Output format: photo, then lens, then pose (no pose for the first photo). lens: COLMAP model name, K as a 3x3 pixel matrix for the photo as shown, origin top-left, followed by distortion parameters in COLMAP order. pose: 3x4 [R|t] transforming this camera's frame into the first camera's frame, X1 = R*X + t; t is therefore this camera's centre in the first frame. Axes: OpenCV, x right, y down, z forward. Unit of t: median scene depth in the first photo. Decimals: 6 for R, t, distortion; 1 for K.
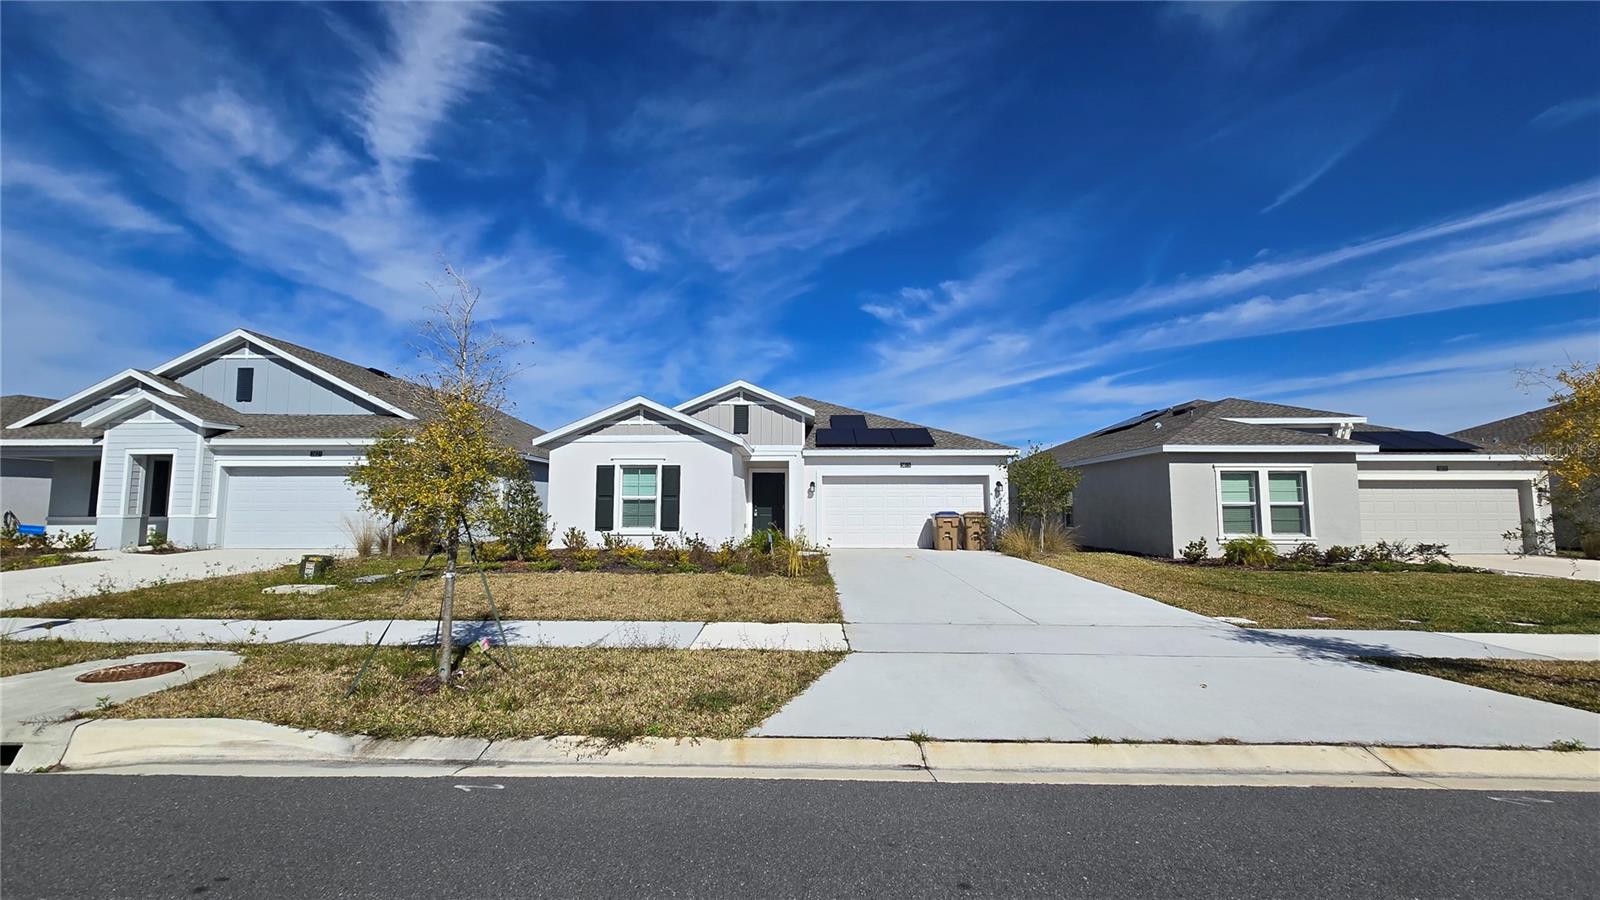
lens RADIAL K [[675.8, 0, 798.9], [0, 675.8, 466.8], [0, 0, 1]] dist [0.000381, -0.000062]
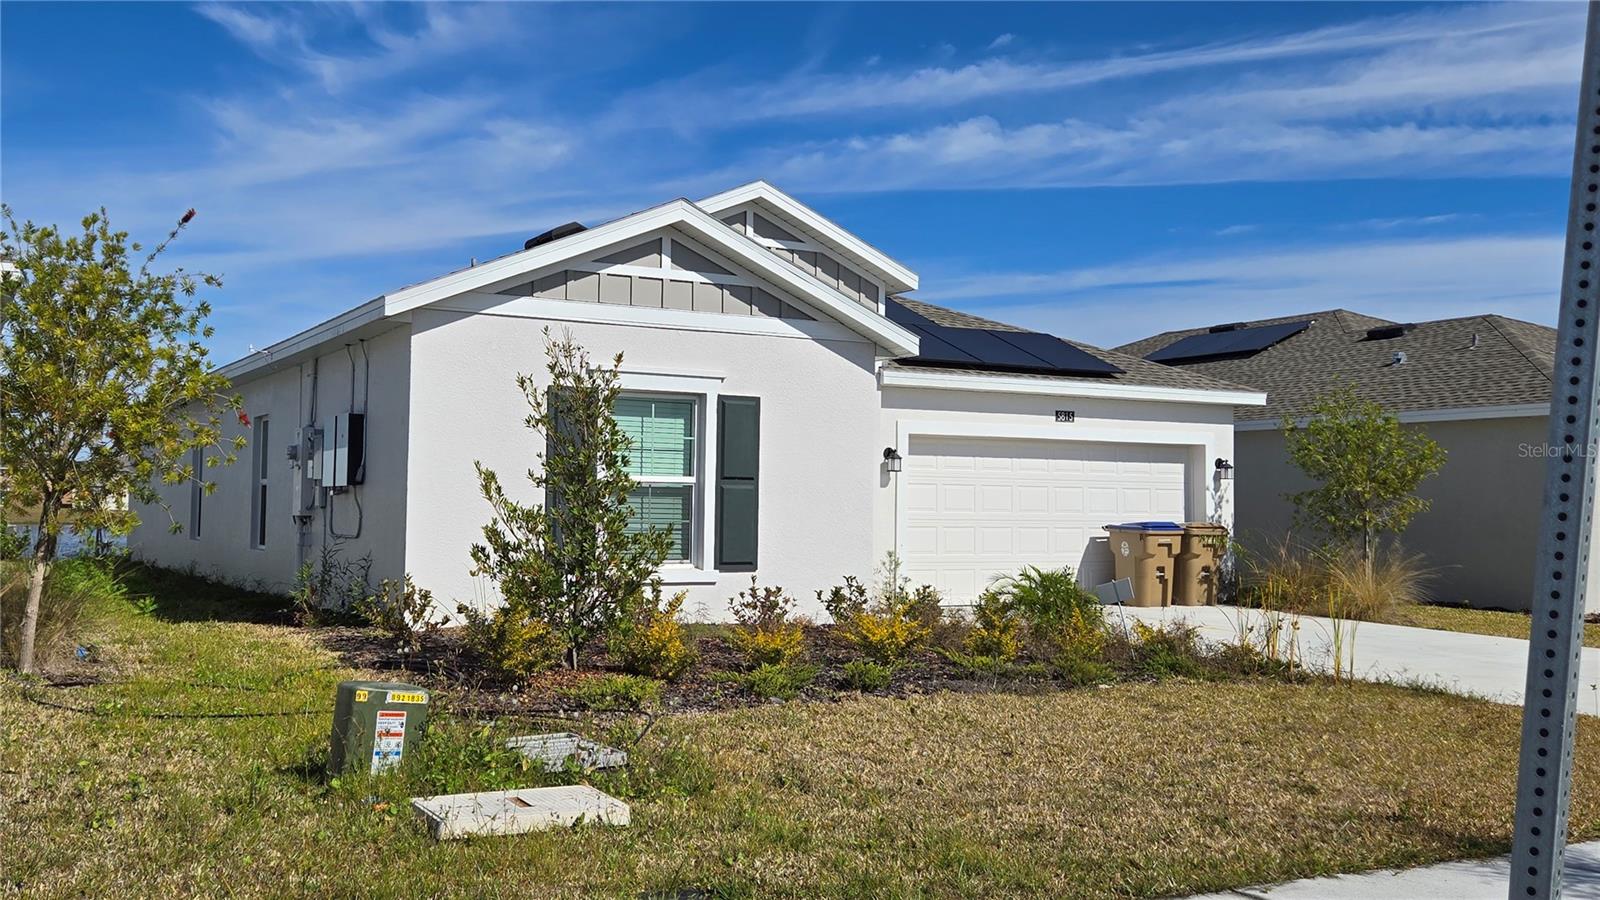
lens RADIAL K [[1486.9, 0, 799.3], [0, 1486.9, 415.4], [0, 0, 1]] dist [0.067374, -0.004238]
pose [[0.867023, 0.041157, 0.496565, -0.521800], [-0.044754, 0.998987, -0.004657, 0.009794], [-0.496253, -0.018185, 0.867987, 0.250439]]
